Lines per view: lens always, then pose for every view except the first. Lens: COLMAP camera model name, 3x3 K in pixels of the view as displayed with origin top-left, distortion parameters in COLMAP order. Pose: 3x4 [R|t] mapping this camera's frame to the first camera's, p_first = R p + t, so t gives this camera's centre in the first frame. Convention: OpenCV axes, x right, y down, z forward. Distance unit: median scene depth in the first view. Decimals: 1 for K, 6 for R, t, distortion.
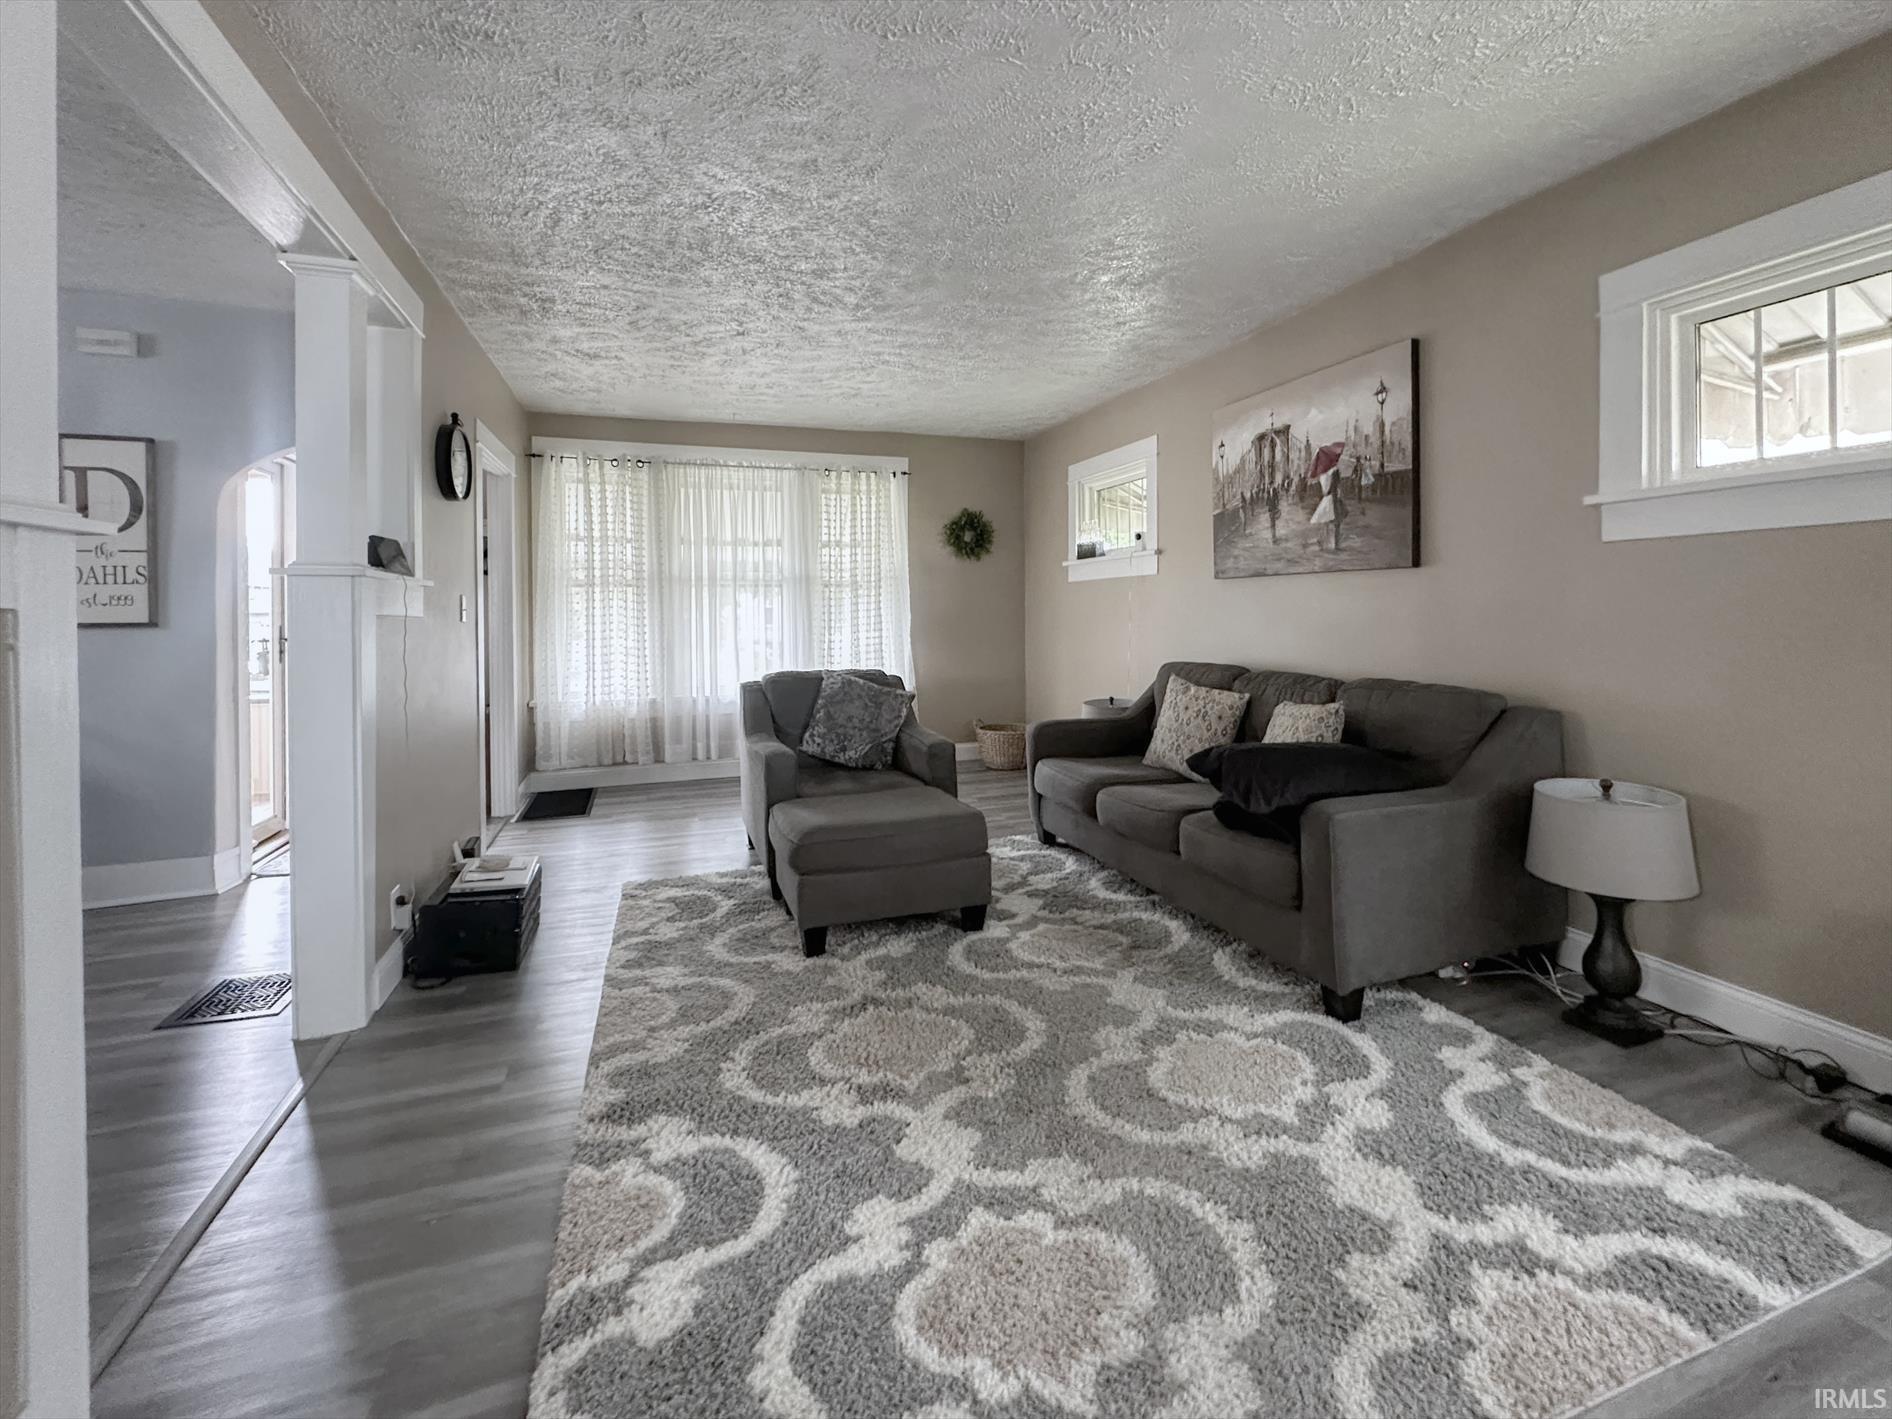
lens RADIAL K [[781.5, 0, 942.0], [0, 781.5, 668.6], [0, 0, 1]] dist [-0.002833, 0.000221]
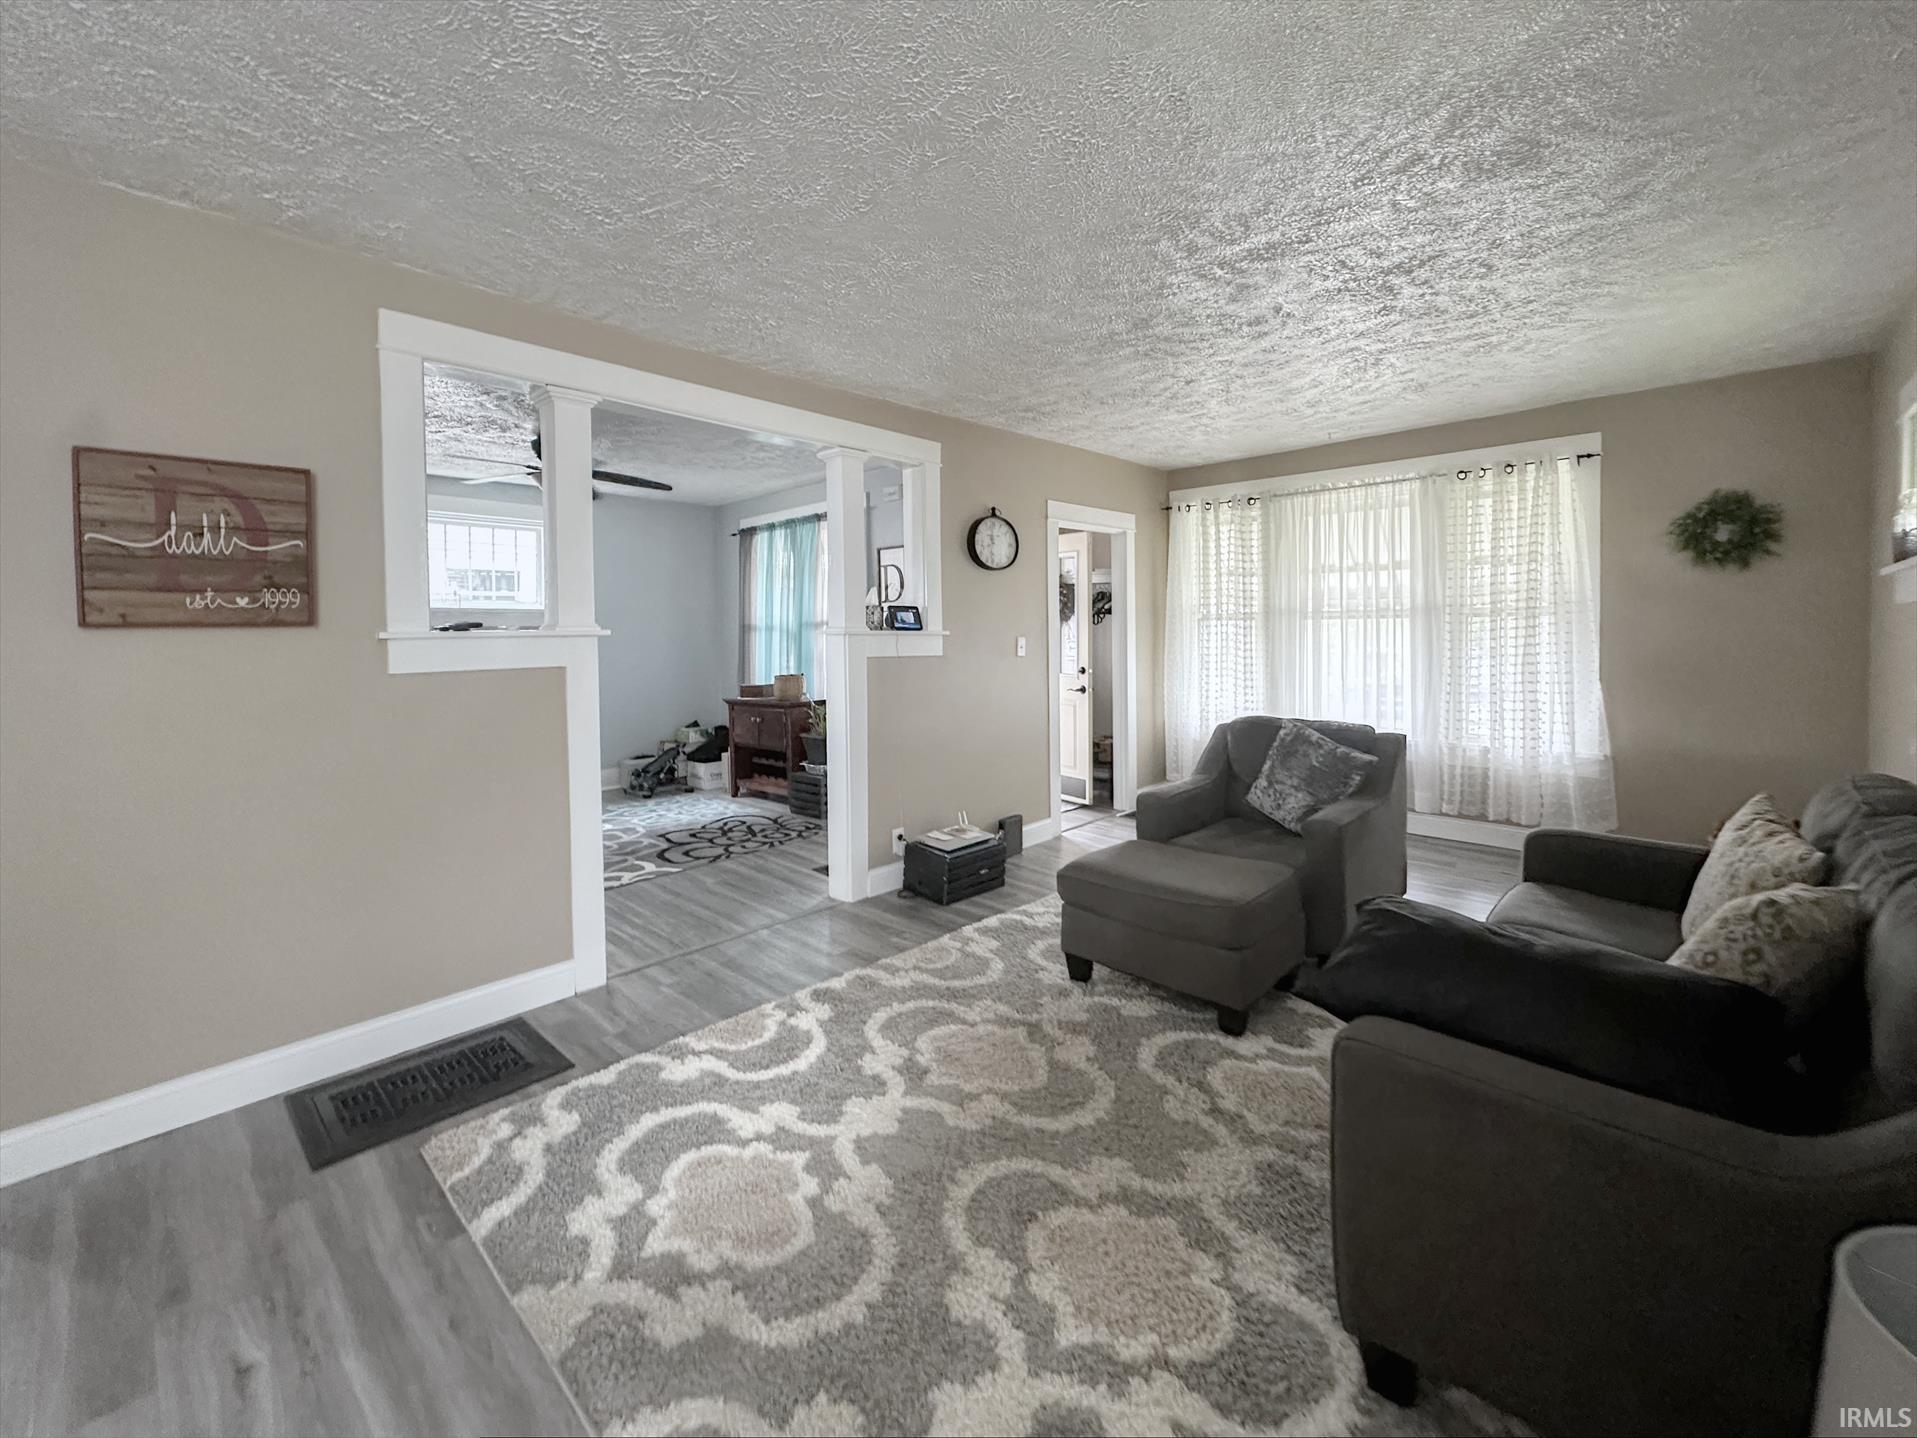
lens RADIAL K [[785.8, 0, 955.7], [0, 785.8, 687.8], [0, 0, 1]] dist [-0.002033, -0.000304]
pose [[0.467455, 0.068275, -0.881377, 0.932071], [-0.060744, 0.997137, 0.045026, -0.100312], [0.881928, 0.032491, 0.470264, 0.447095]]
